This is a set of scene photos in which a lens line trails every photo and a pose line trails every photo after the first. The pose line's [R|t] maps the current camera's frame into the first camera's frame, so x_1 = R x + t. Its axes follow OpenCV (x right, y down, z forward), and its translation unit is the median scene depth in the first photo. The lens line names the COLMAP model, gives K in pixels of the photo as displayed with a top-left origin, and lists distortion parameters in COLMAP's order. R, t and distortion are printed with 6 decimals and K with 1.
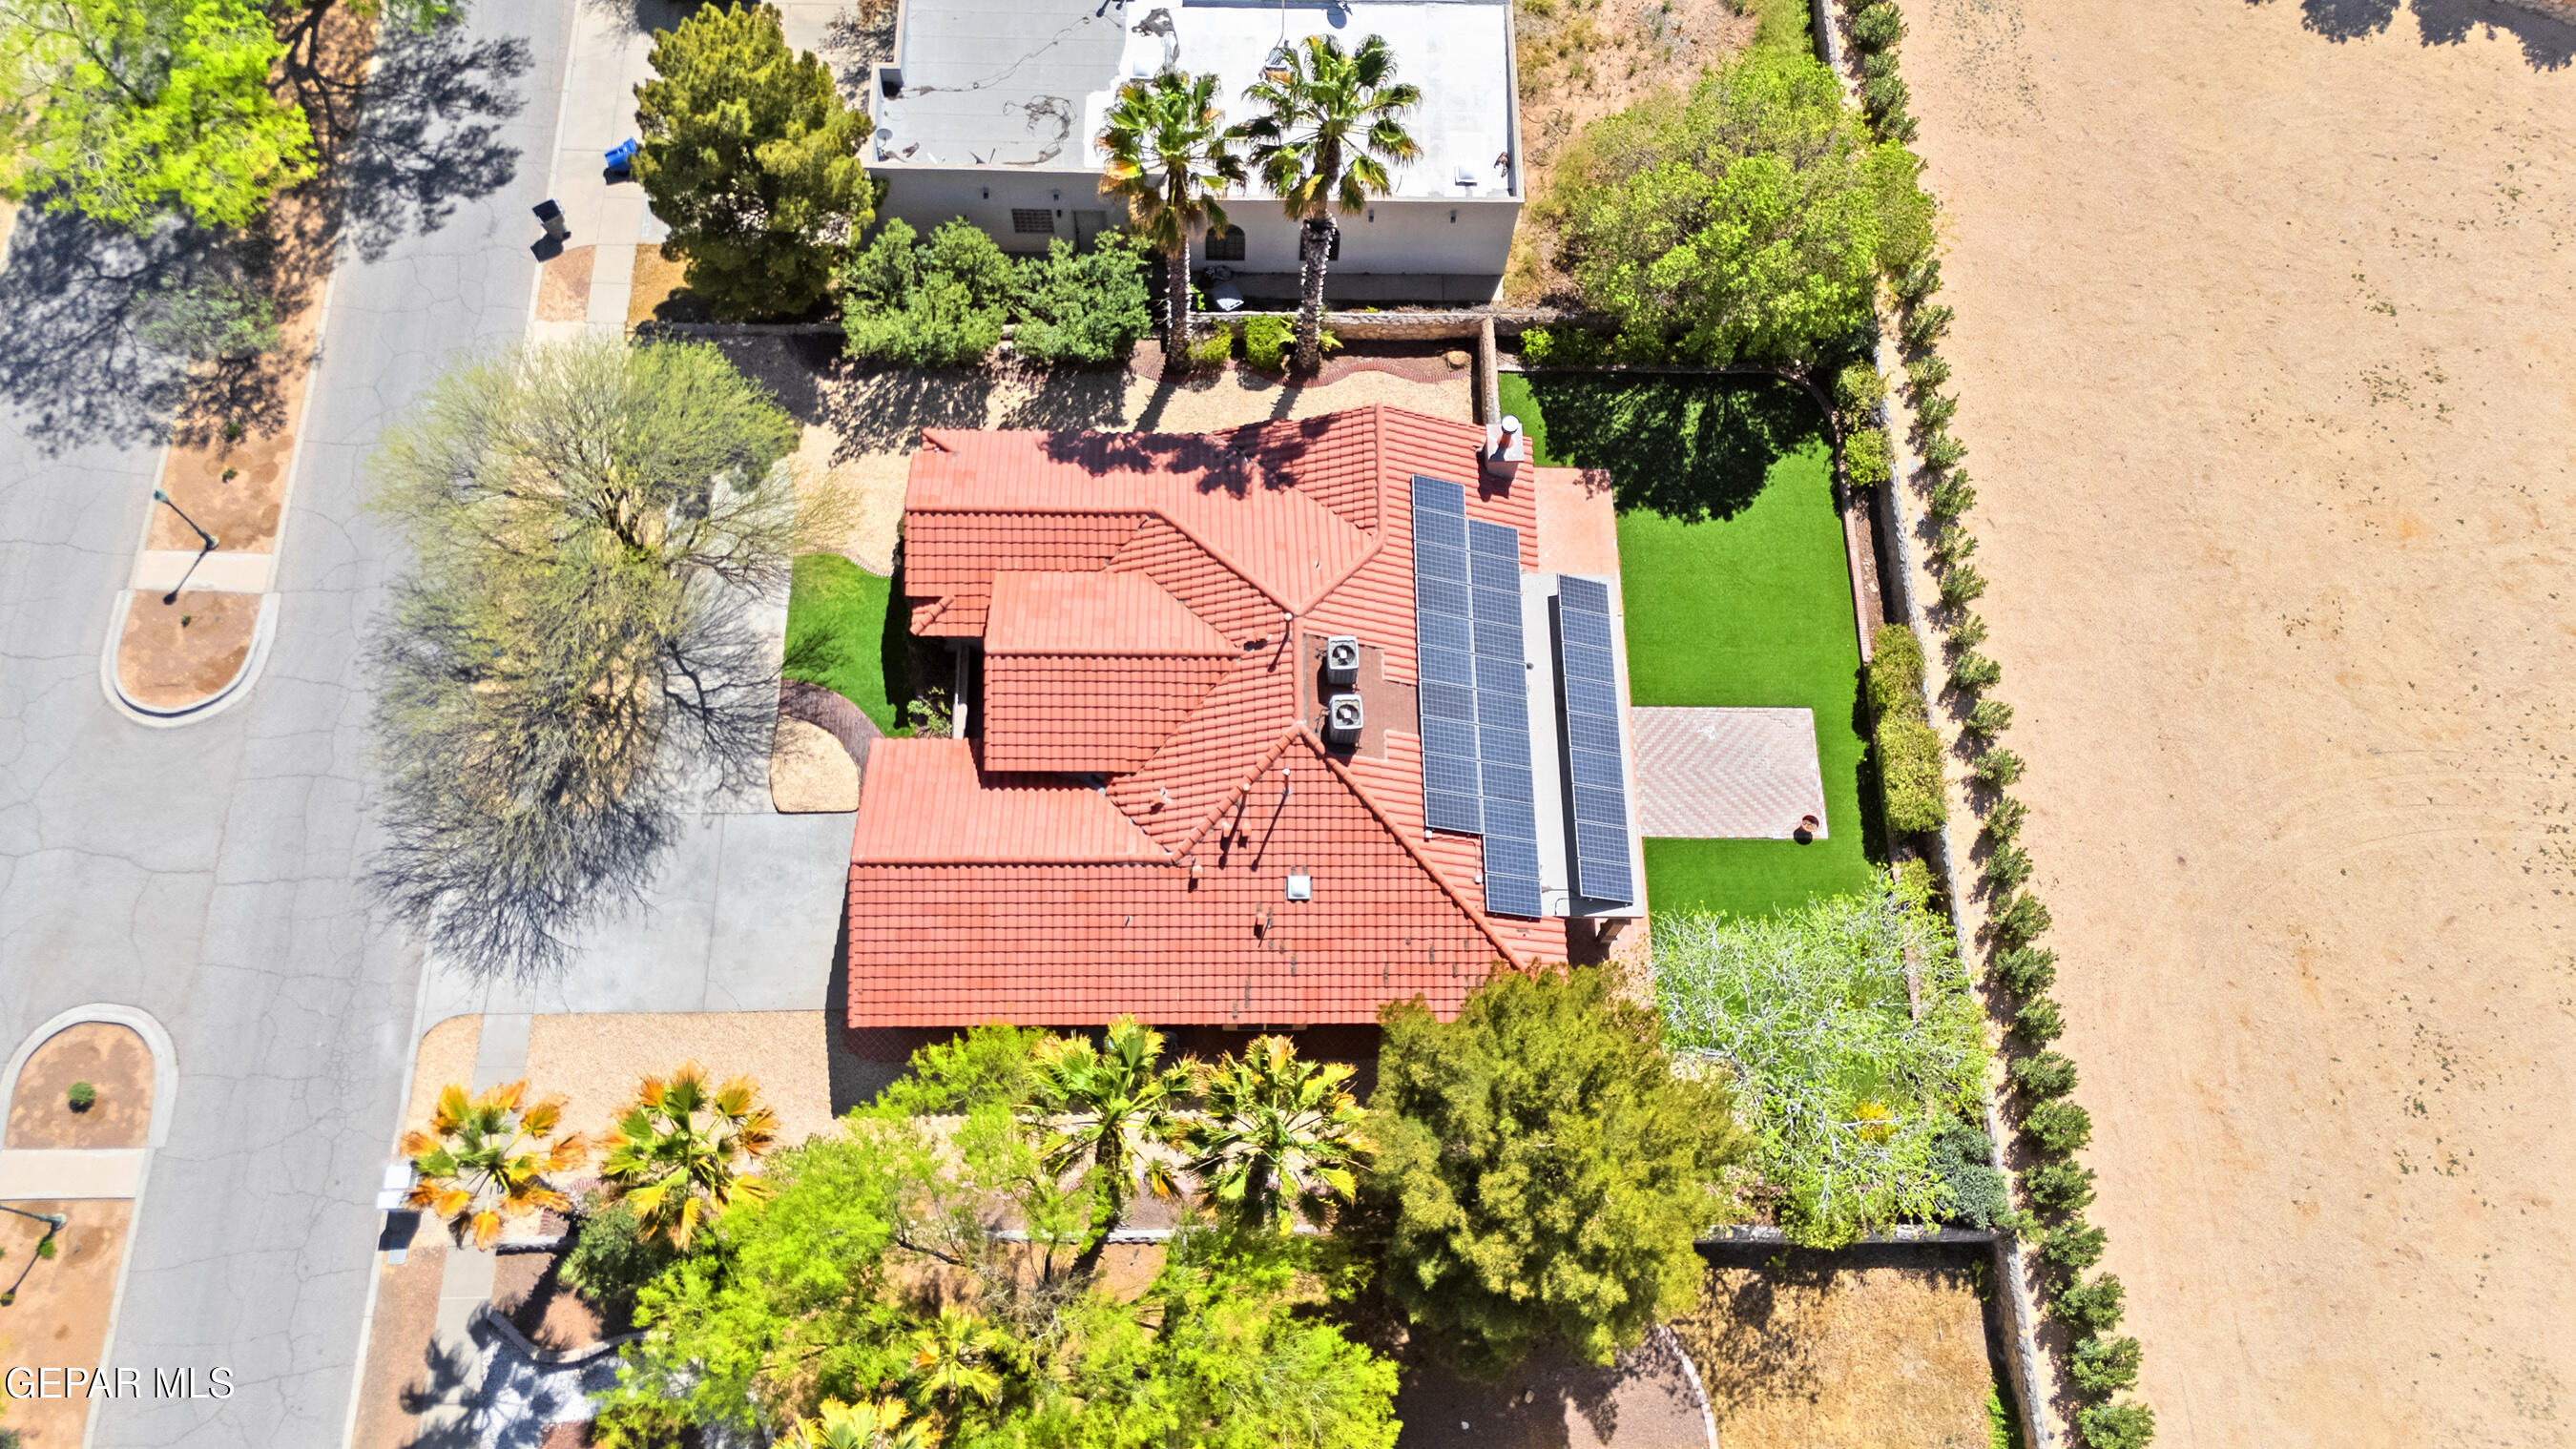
lens RADIAL K [[1910.6, 0, 1305.2], [0, 1910.6, 636.7], [0, 0, 1]] dist [0.050127, 0.001881]
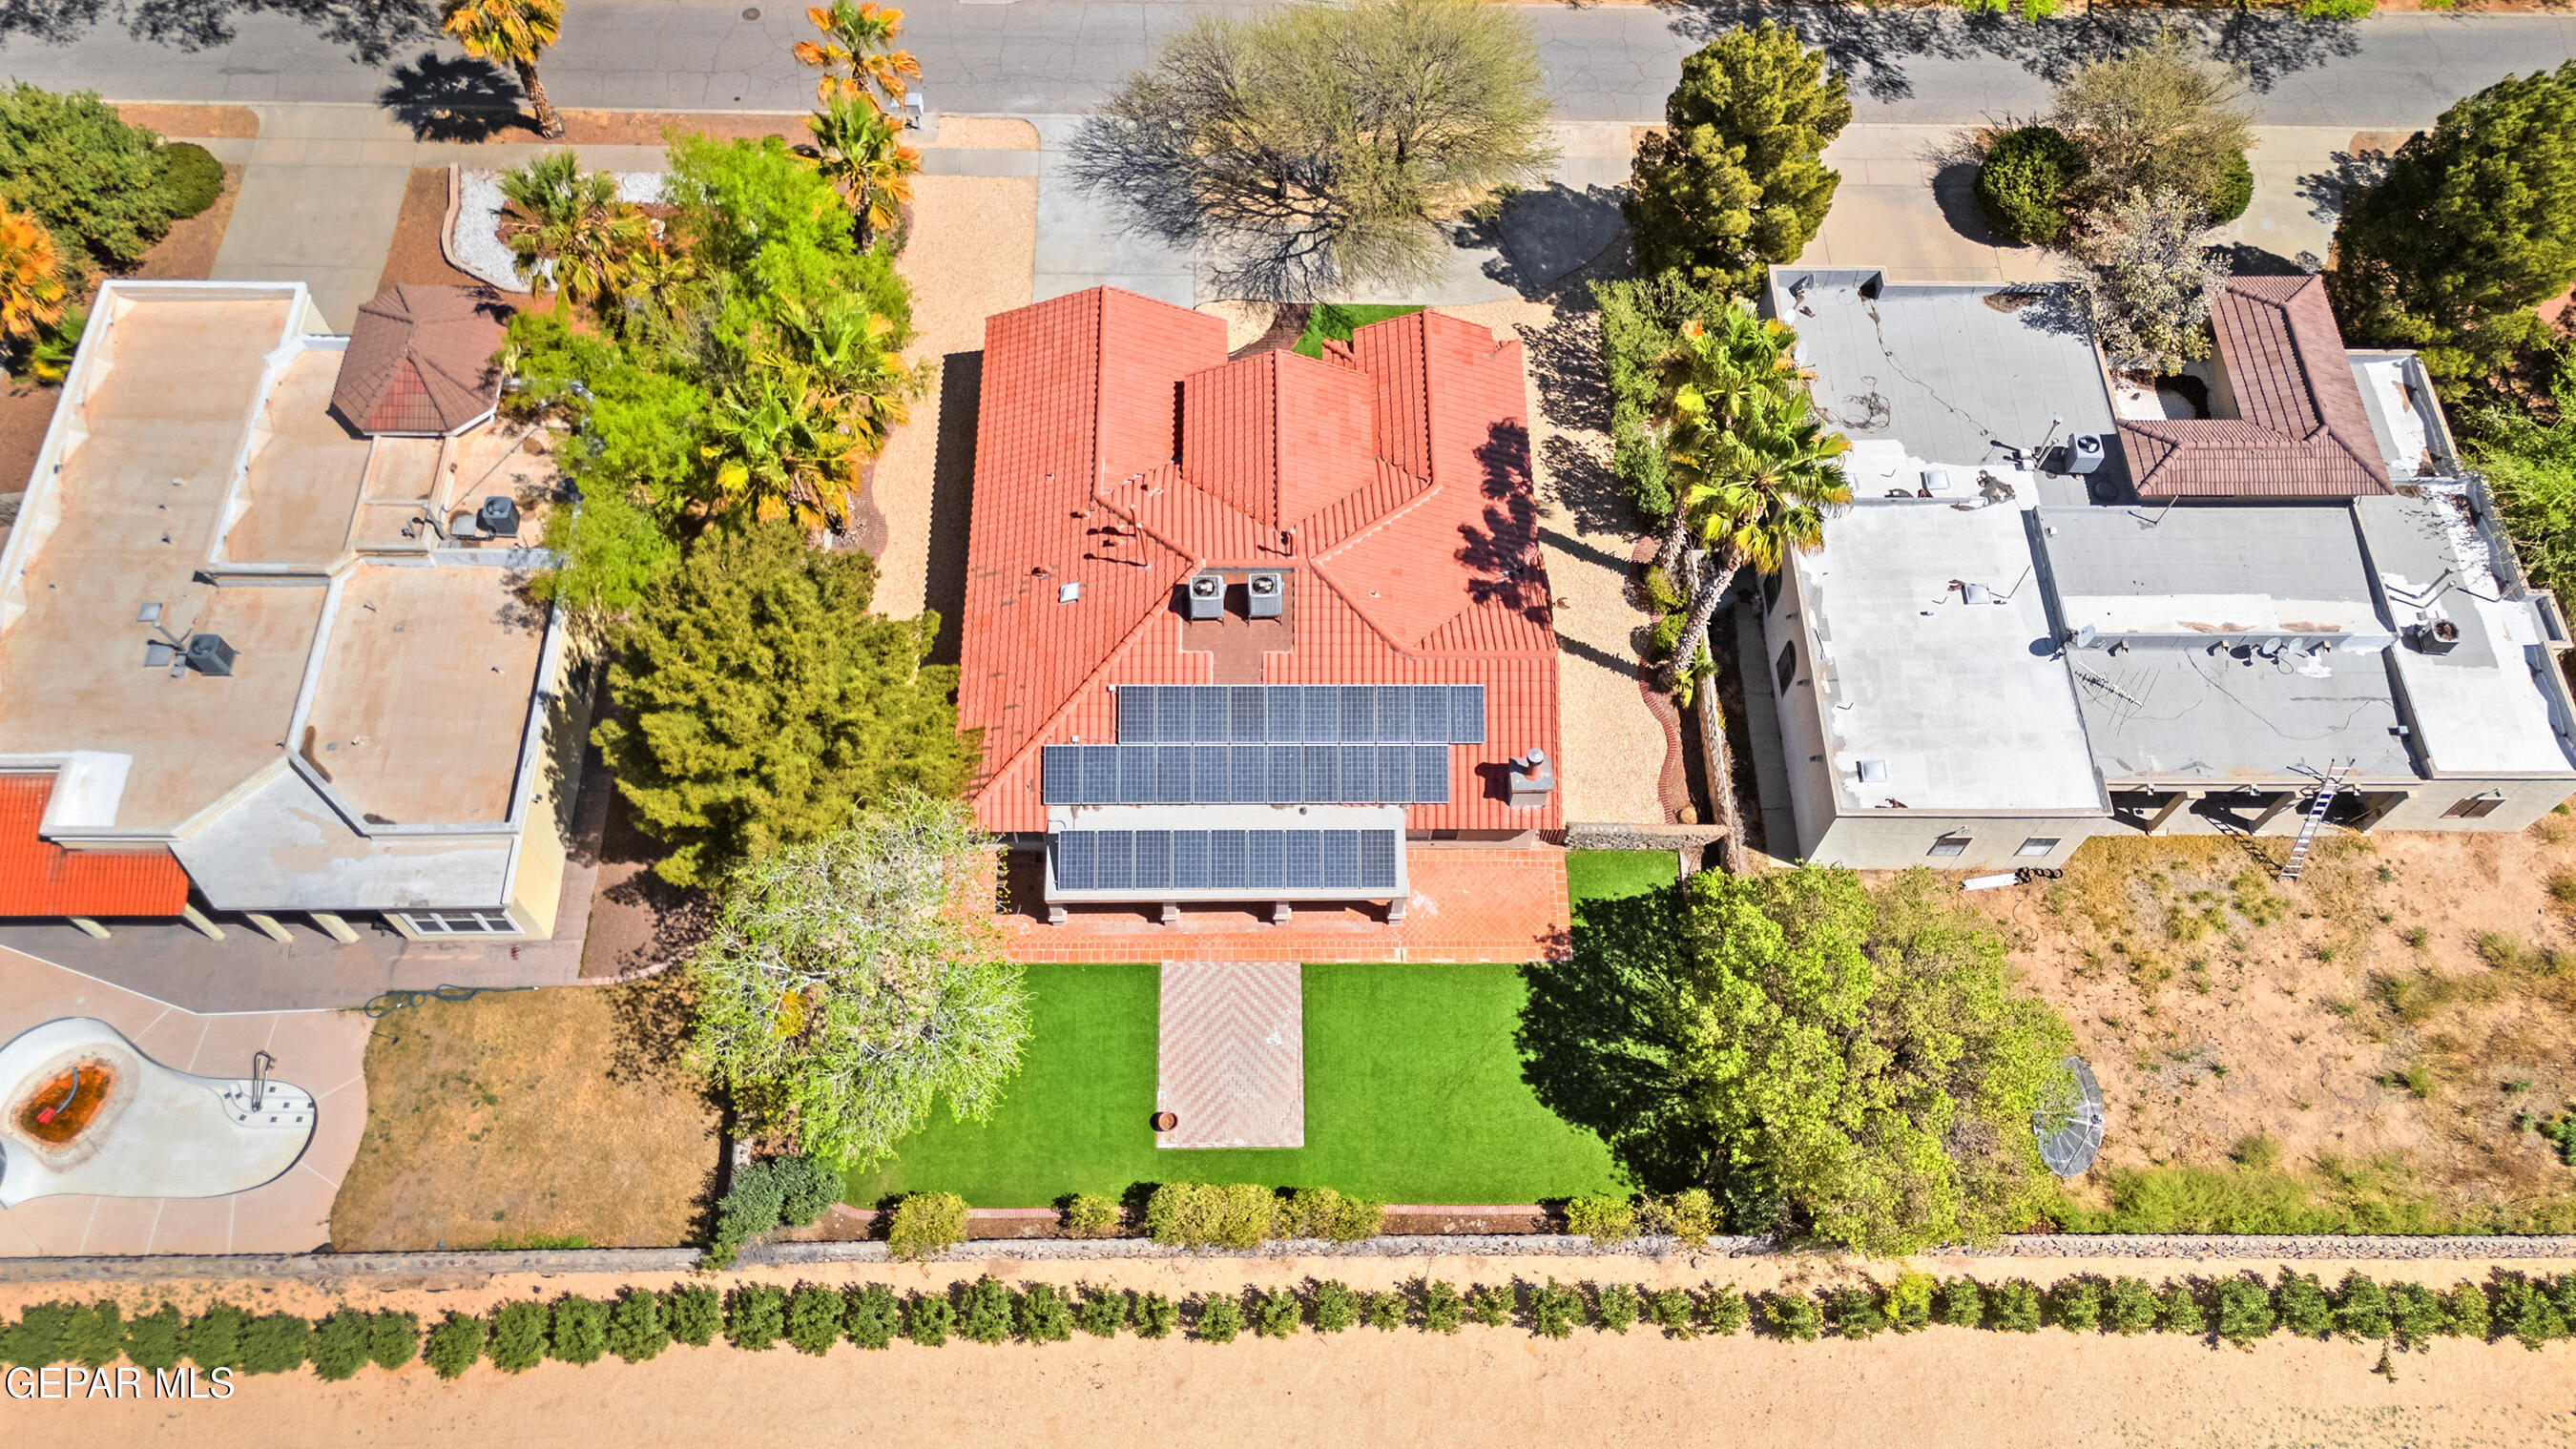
lens RADIAL K [[1910.6, 0, 1305.2], [0, 1910.6, 636.7], [0, 0, 1]] dist [0.050127, 0.001881]
pose [[0.023665, 0.855993, -0.516445, 0.524065], [-0.937475, 0.198436, 0.285943, -0.274504], [0.347247, 0.477387, 0.807169, 0.127887]]
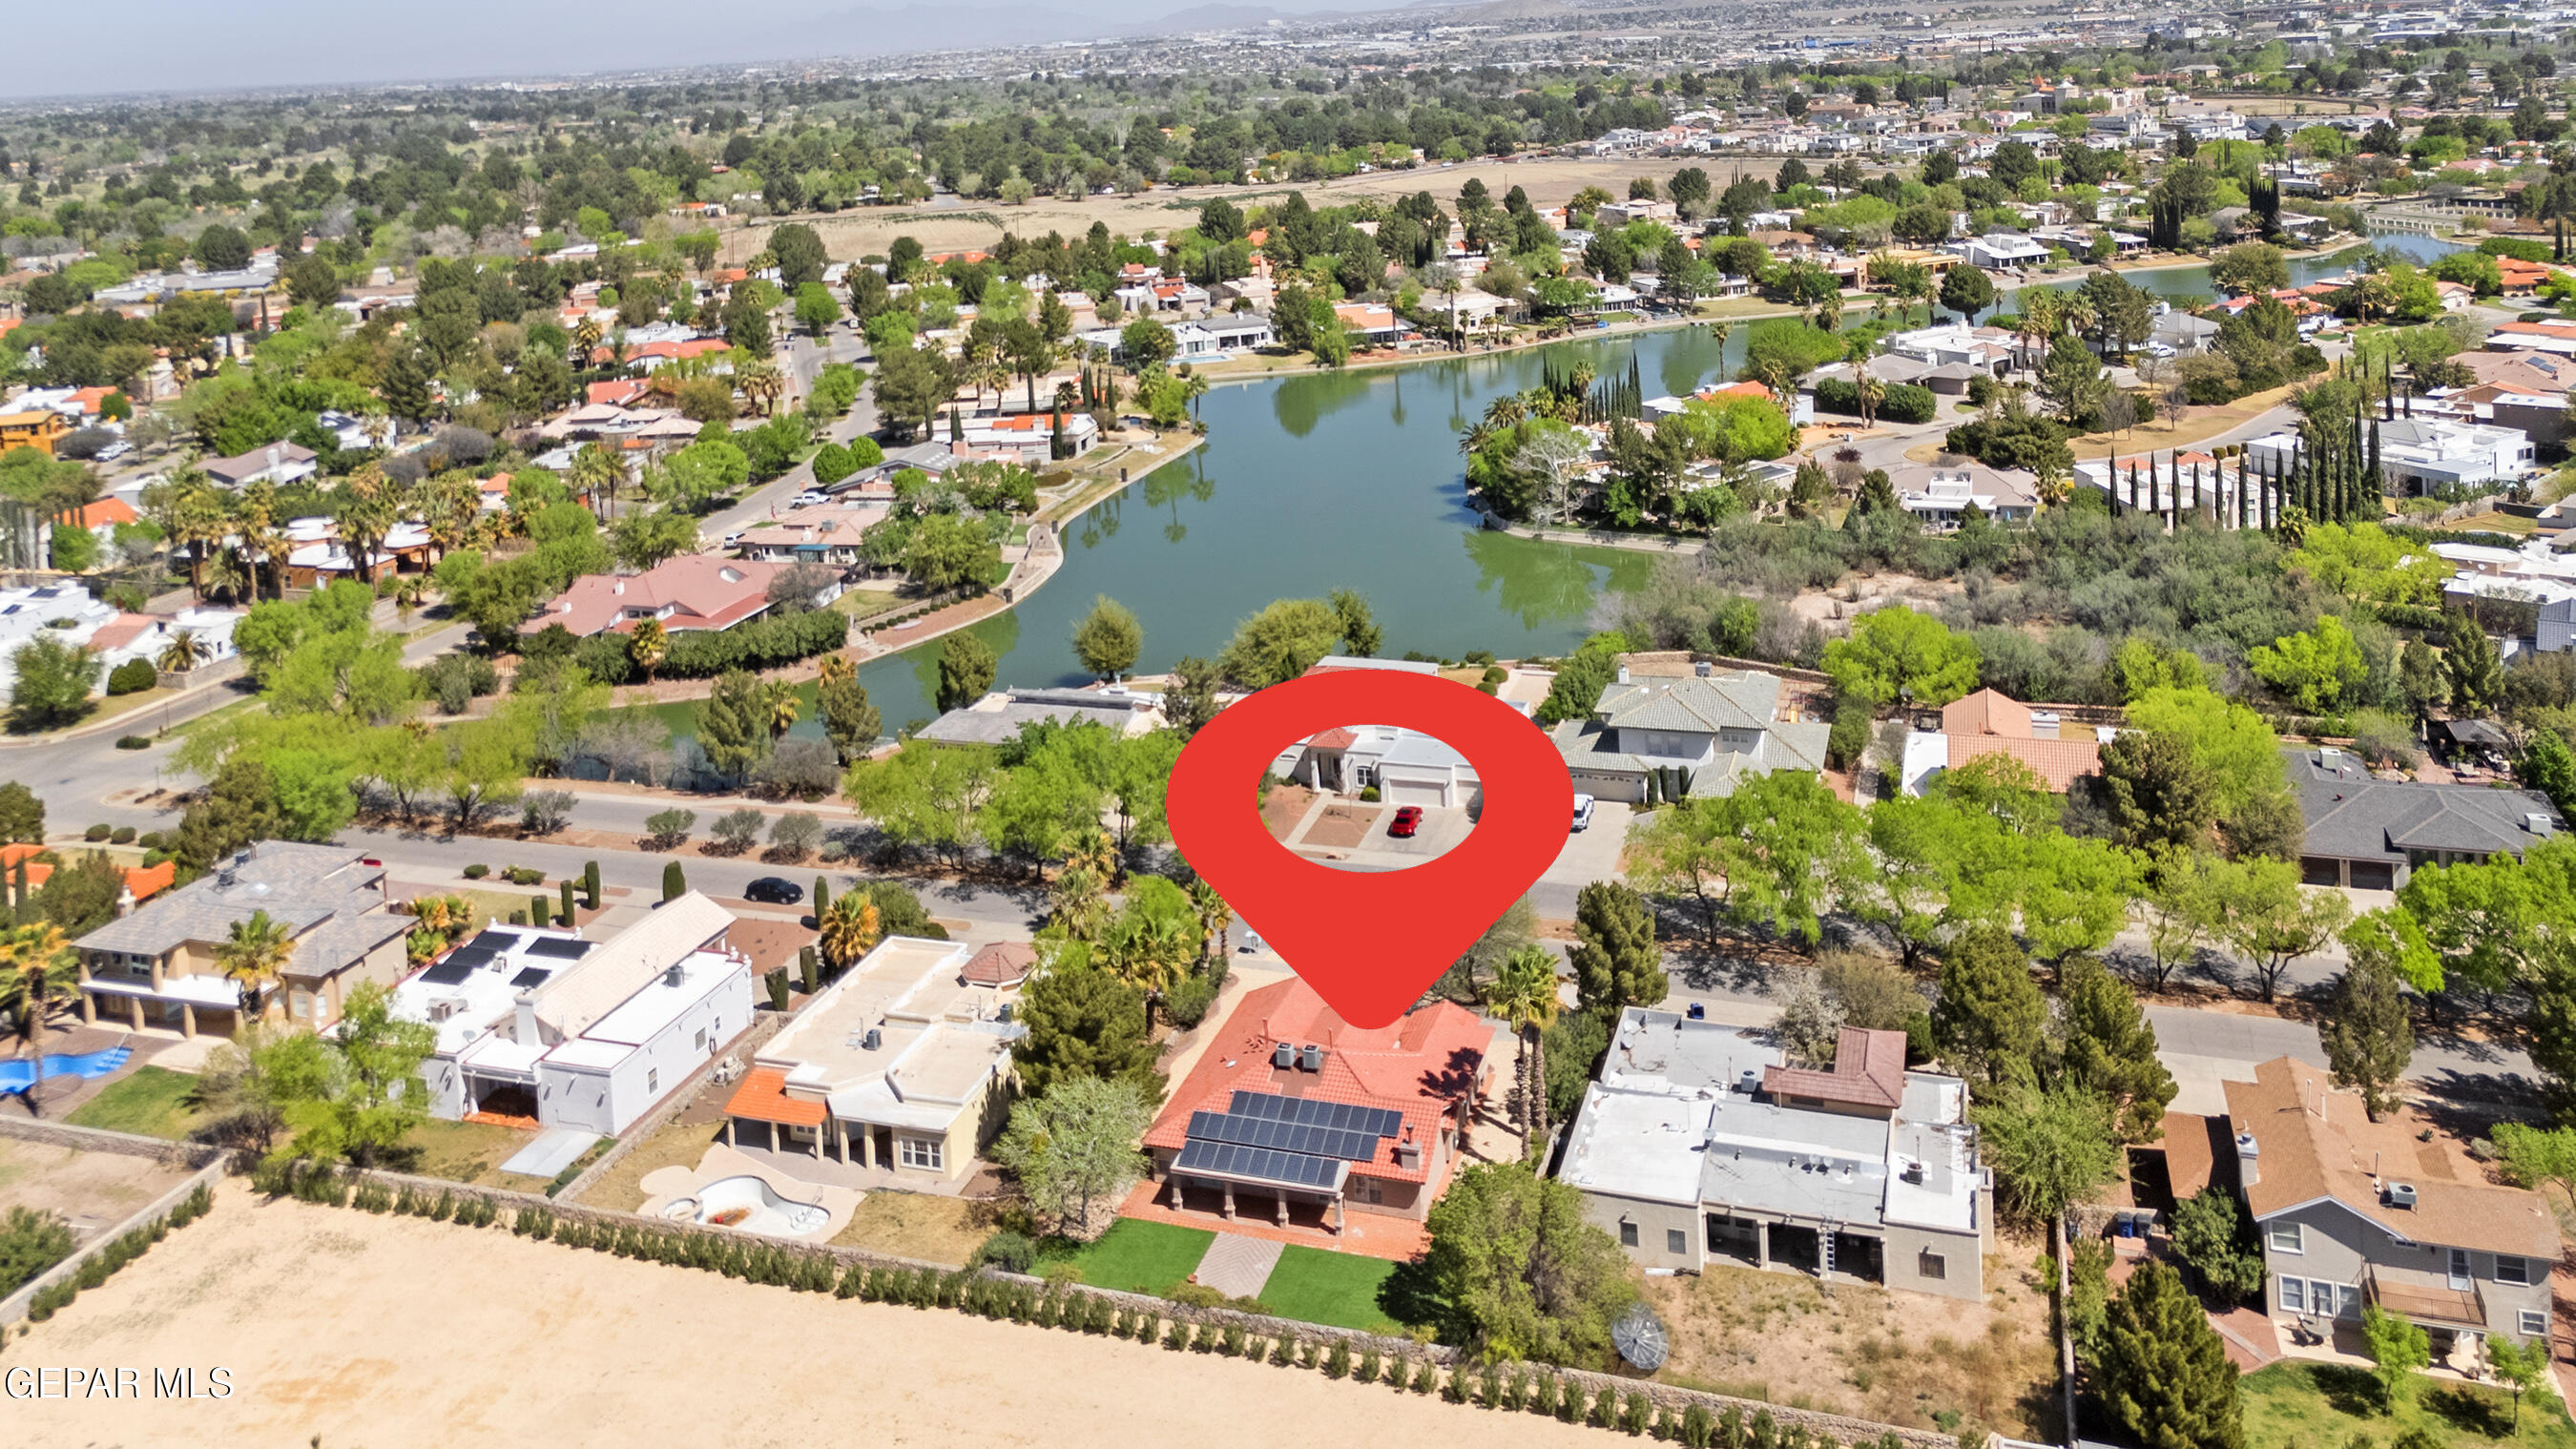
lens RADIAL K [[1910.6, 0, 1305.2], [0, 1910.6, 636.7], [0, 0, 1]] dist [0.050127, 0.001881]
pose [[-0.317075, 0.266536, -0.910177, 1.709402], [-0.864463, 0.313509, 0.392957, -0.902001], [0.390086, 0.911411, 0.131005, 0.209968]]
